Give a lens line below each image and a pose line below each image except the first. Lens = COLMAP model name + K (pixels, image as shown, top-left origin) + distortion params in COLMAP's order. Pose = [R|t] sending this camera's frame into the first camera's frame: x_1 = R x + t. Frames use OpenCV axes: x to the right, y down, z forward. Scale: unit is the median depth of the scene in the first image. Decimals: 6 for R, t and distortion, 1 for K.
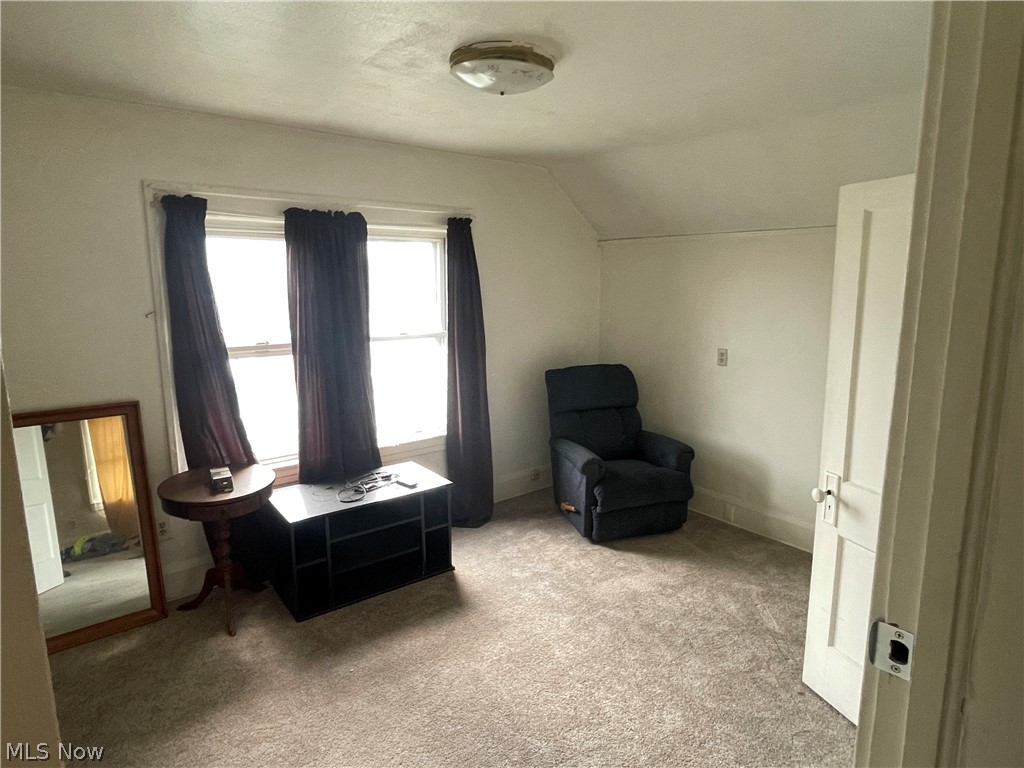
lens RADIAL K [[593.8, 0, 511.6], [0, 593.8, 382.9], [0, 0, 1]] dist [-0.007353, -0.000068]
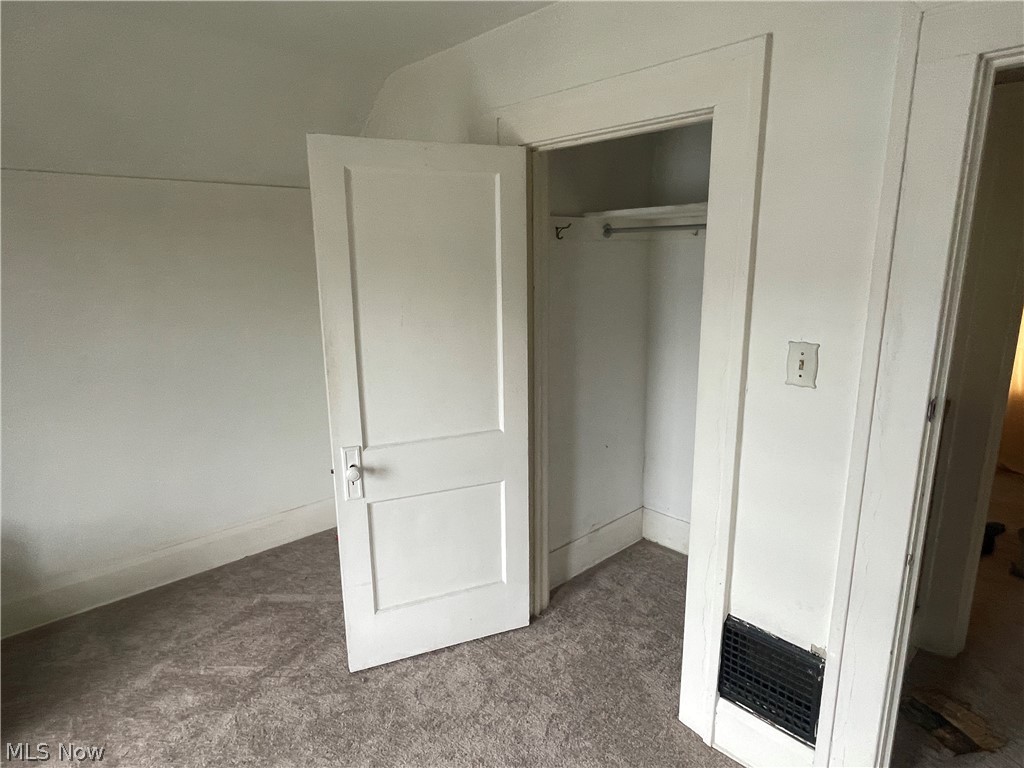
lens RADIAL K [[593.8, 0, 515.4], [0, 593.8, 379.4], [0, 0, 1]] dist [-0.007353, -0.000068]
pose [[-0.093600, -0.212305, 0.972710, -0.274791], [0.176680, 0.957951, 0.226085, -0.085490], [-0.979808, 0.193020, -0.052155, 0.549840]]
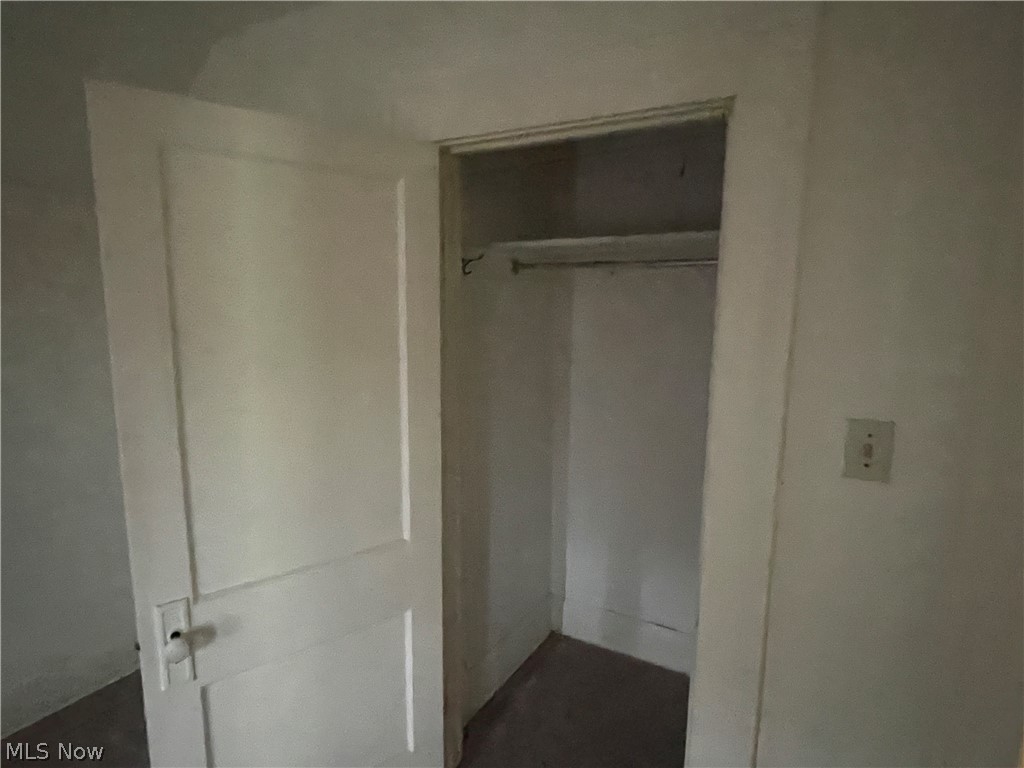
lens RADIAL K [[593.8, 0, 506.3], [0, 593.8, 384.7], [0, 0, 1]] dist [-0.007353, -0.000068]
pose [[-0.363719, -0.153681, 0.918744, -0.050641], [0.143855, 0.965198, 0.218401, -0.093245], [-0.920334, 0.211602, -0.328953, 0.603314]]
